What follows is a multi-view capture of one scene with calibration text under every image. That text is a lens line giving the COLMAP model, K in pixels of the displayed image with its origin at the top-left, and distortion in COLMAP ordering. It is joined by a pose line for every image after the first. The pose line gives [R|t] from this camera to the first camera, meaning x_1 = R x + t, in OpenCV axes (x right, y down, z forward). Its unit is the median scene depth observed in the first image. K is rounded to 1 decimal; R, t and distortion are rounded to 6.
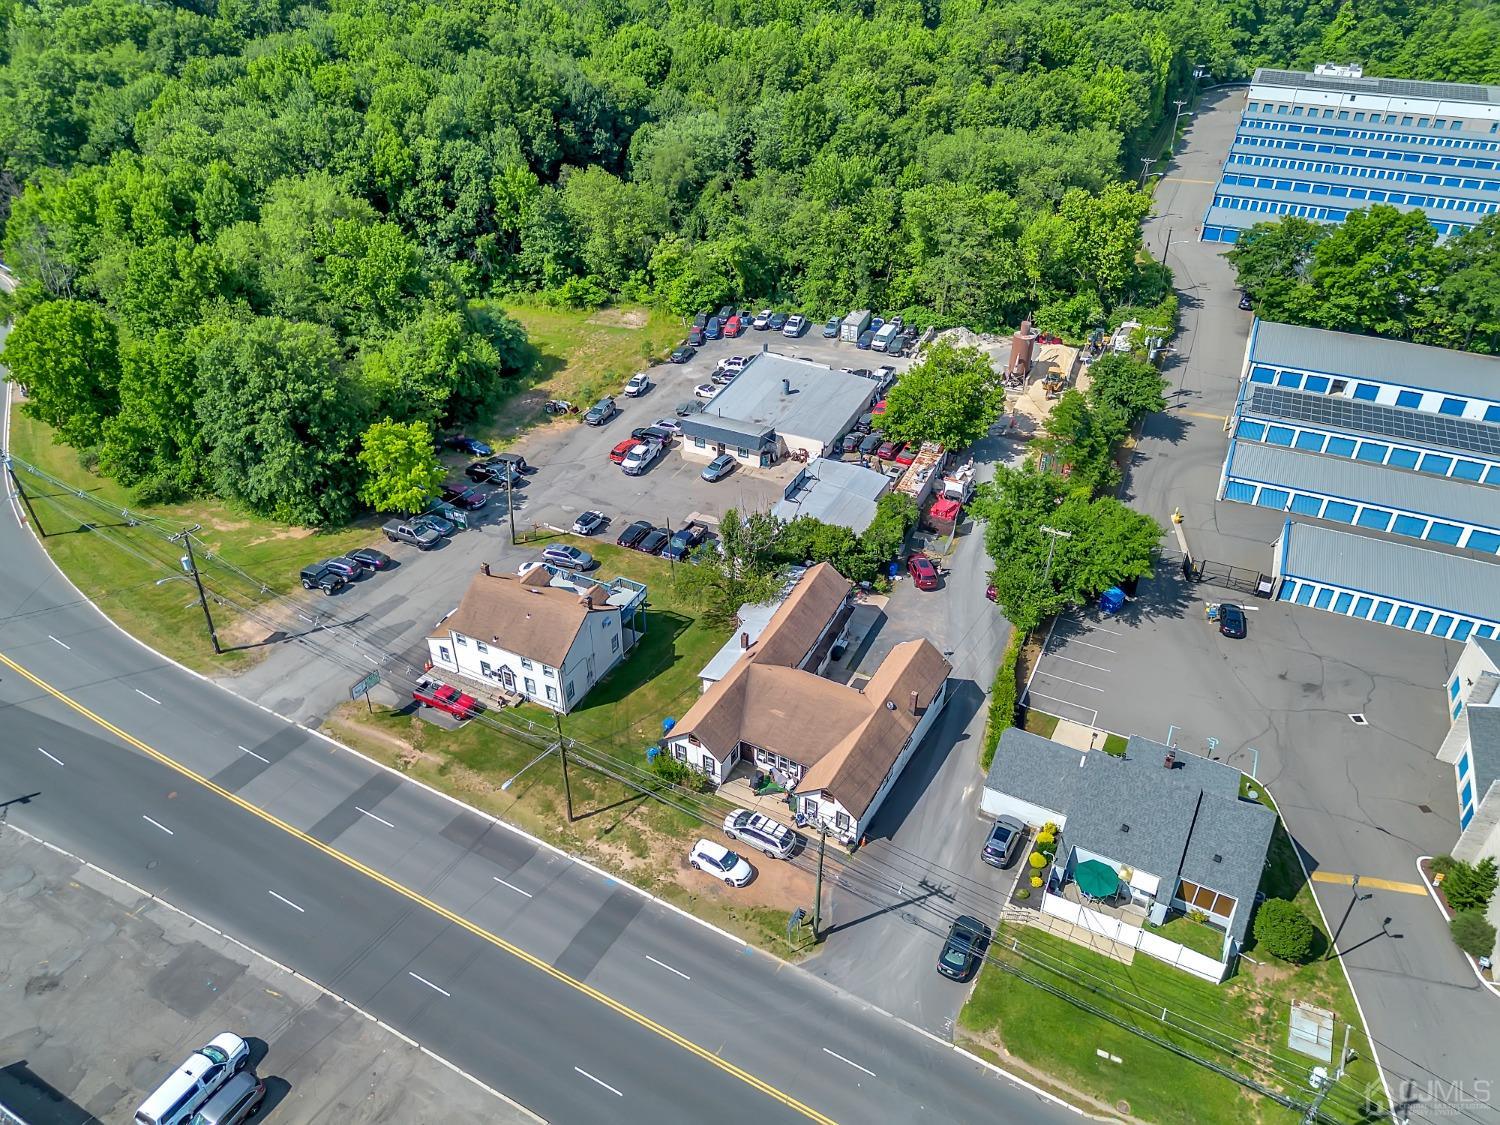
lens RADIAL K [[1063.4, 0, 753.3], [0, 1063.4, 559.9], [0, 0, 1]] dist [0.067284, -0.059873]
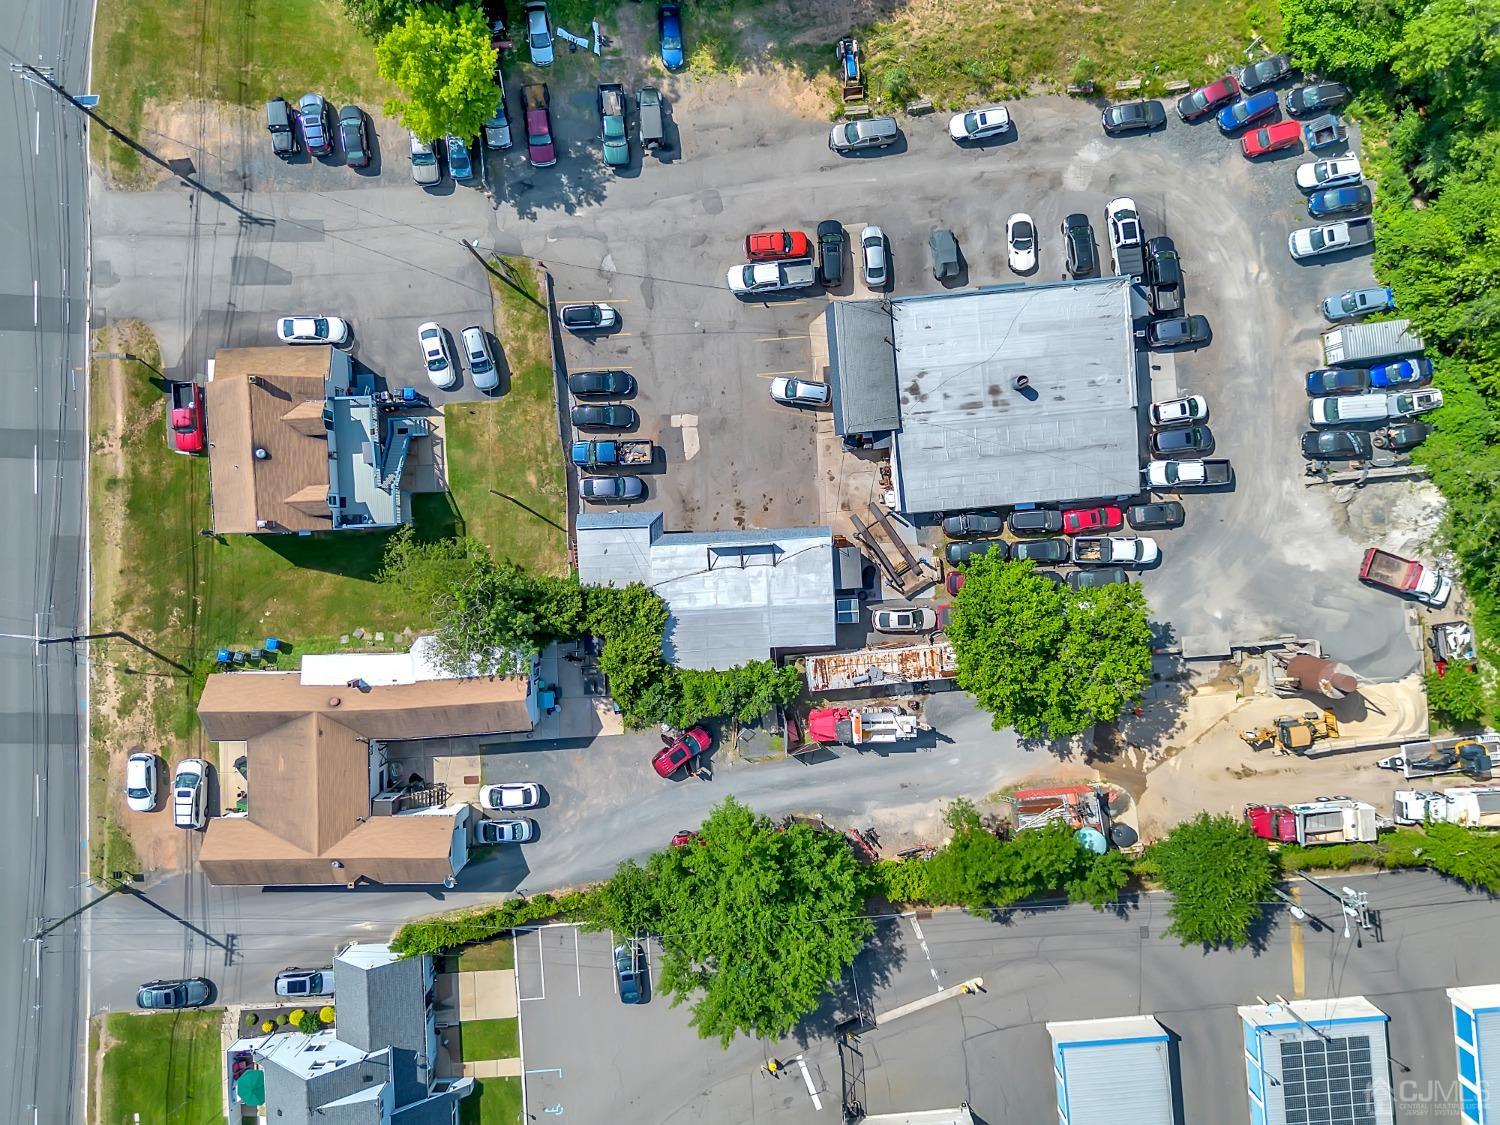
lens RADIAL K [[1063.4, 0, 753.3], [0, 1063.4, 559.9], [0, 0, 1]] dist [0.067284, -0.059873]
pose [[0.490979, 0.870905, 0.021534, 0.036598], [-0.507143, 0.265633, 0.819905, -0.667877], [0.708340, -0.413477, 0.572094, 0.578341]]
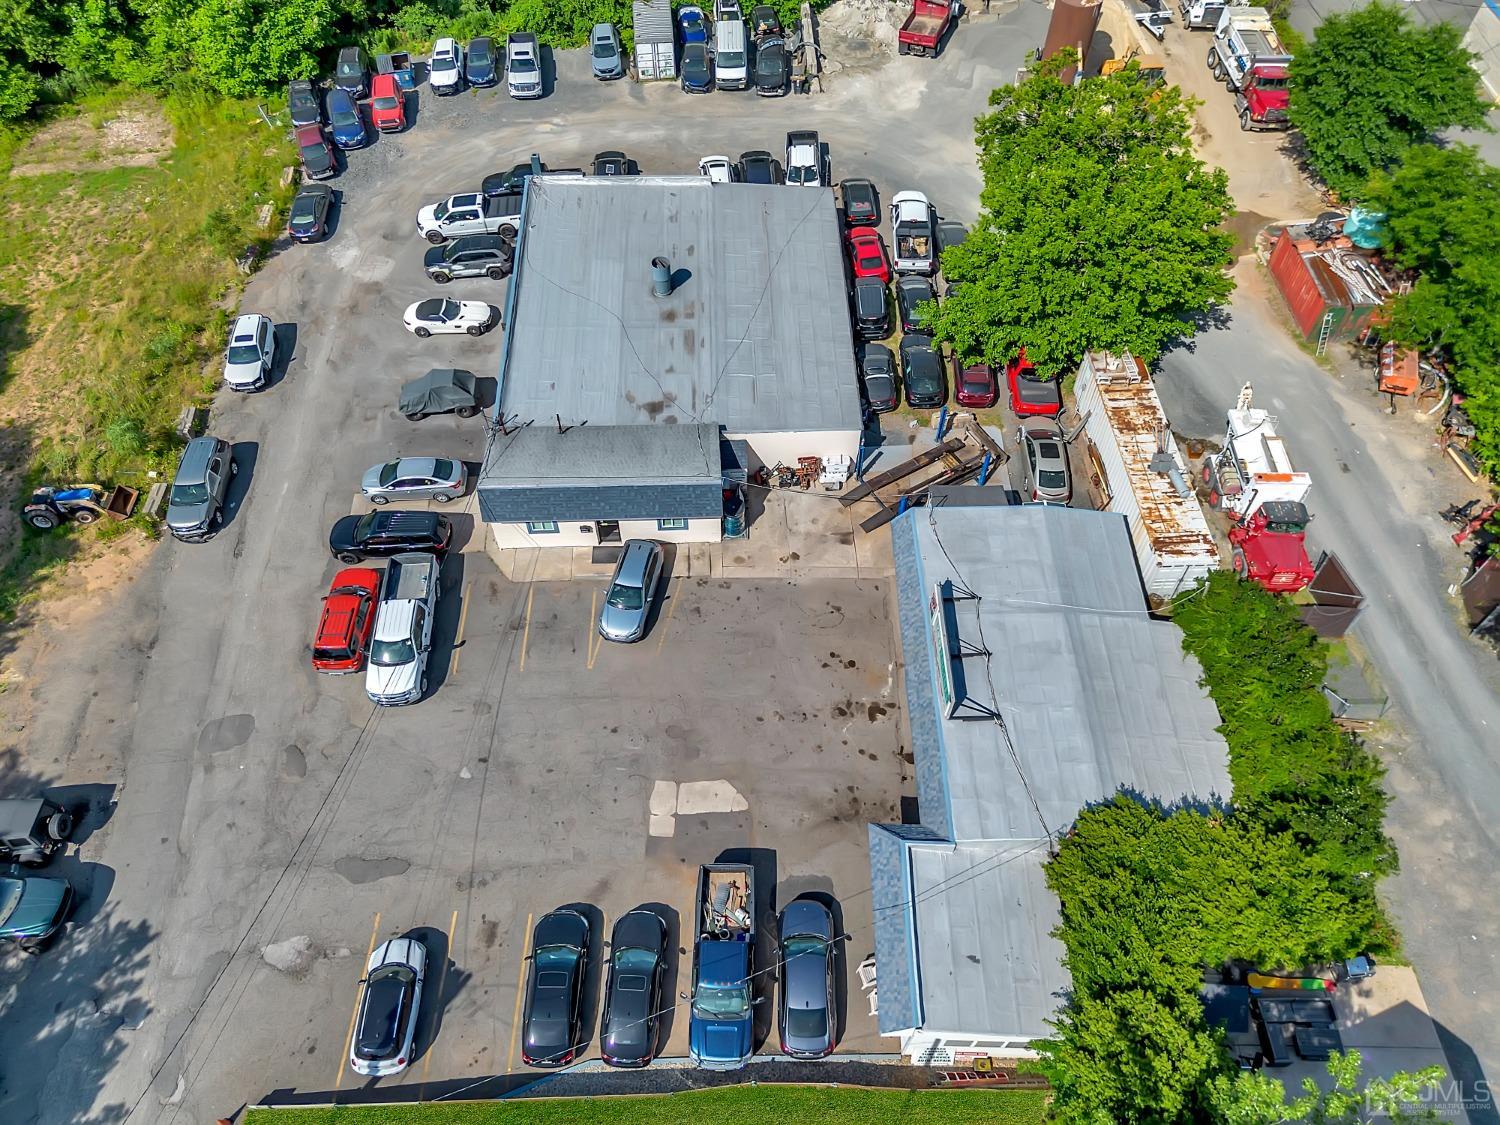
lens RADIAL K [[1063.4, 0, 753.3], [0, 1063.4, 559.9], [0, 0, 1]] dist [0.067284, -0.059873]
pose [[0.894927, -0.359549, 0.264254, -0.096470], [0.257669, 0.899910, 0.351807, -0.234367], [-0.364297, -0.246751, 0.897999, 0.710654]]
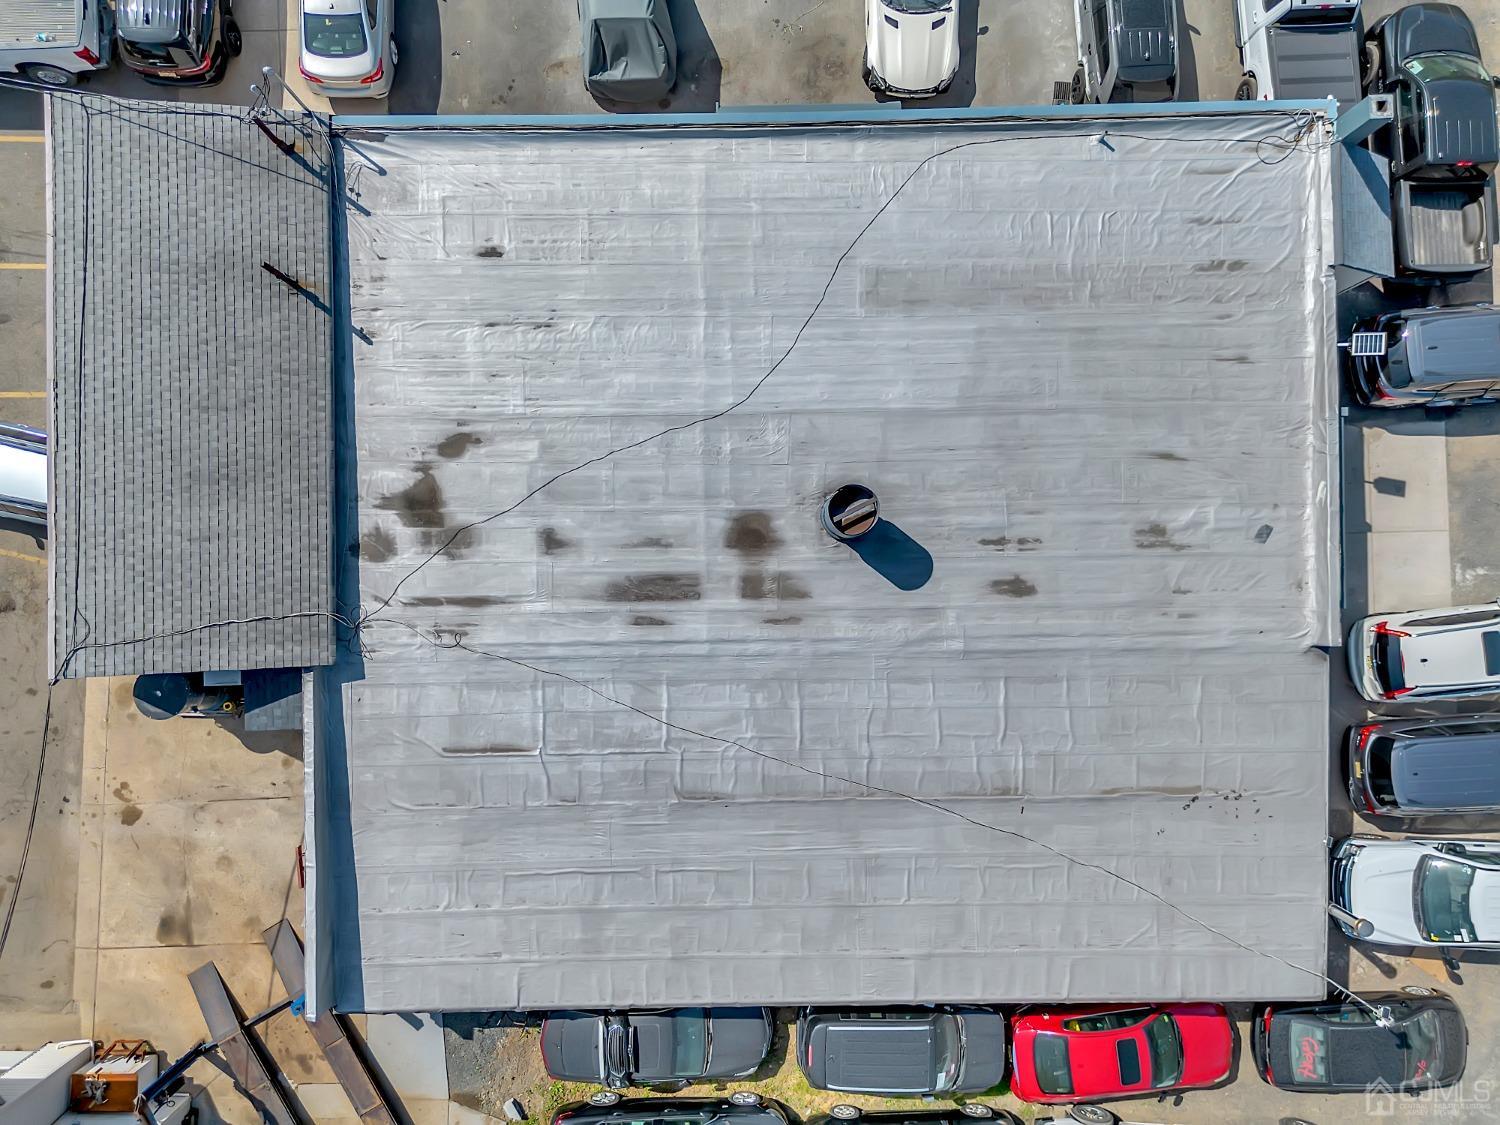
lens RADIAL K [[1063.4, 0, 753.3], [0, 1063.4, 559.9], [0, 0, 1]] dist [0.067284, -0.059873]
pose [[0.427653, 0.903747, -0.018798, 0.039918], [-0.533294, 0.269037, 0.802008, -0.318529], [0.729870, -0.332956, 0.597017, 1.061658]]
